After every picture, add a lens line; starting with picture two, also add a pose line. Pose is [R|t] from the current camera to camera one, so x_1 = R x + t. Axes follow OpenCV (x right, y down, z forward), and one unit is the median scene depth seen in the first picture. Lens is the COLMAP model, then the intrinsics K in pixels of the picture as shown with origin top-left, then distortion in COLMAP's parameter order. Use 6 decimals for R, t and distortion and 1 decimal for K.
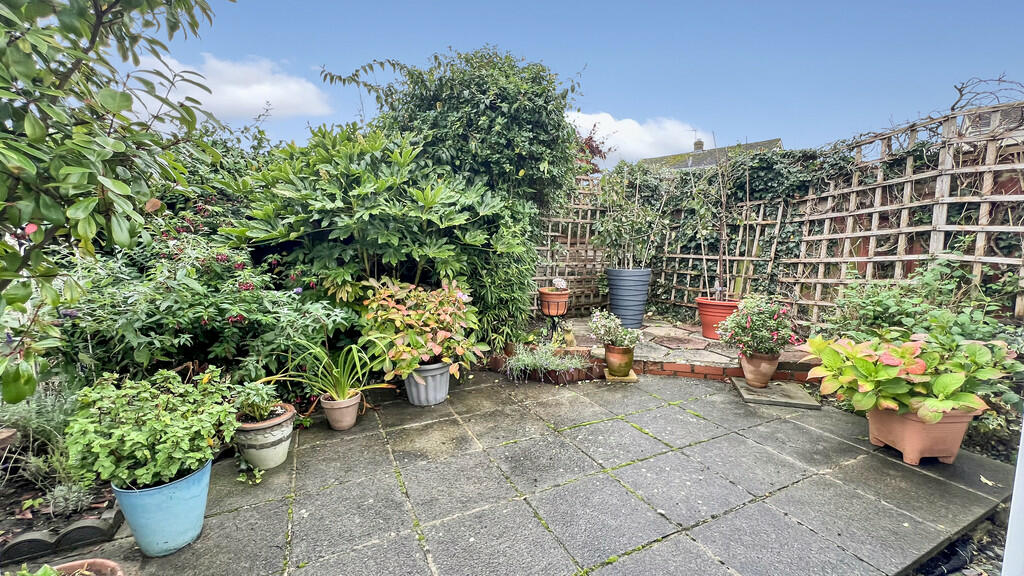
lens RADIAL K [[405.8, 0, 511.9], [0, 405.8, 283.7], [0, 0, 1]] dist [-0.000318, 0.000009]
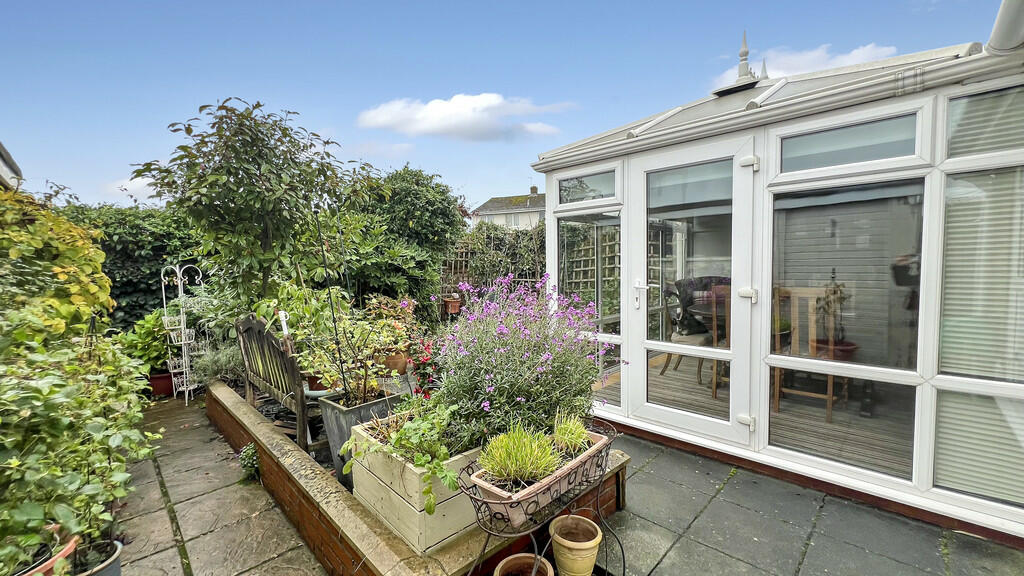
lens RADIAL K [[405.8, 0, 511.4], [0, 405.8, 288.5], [0, 0, 1]] dist [-0.000318, 0.000009]
pose [[0.937721, -0.024987, 0.346489, -0.321677], [0.041610, 0.998308, -0.040621, 0.059817], [-0.344888, 0.052508, 0.937174, -0.938859]]
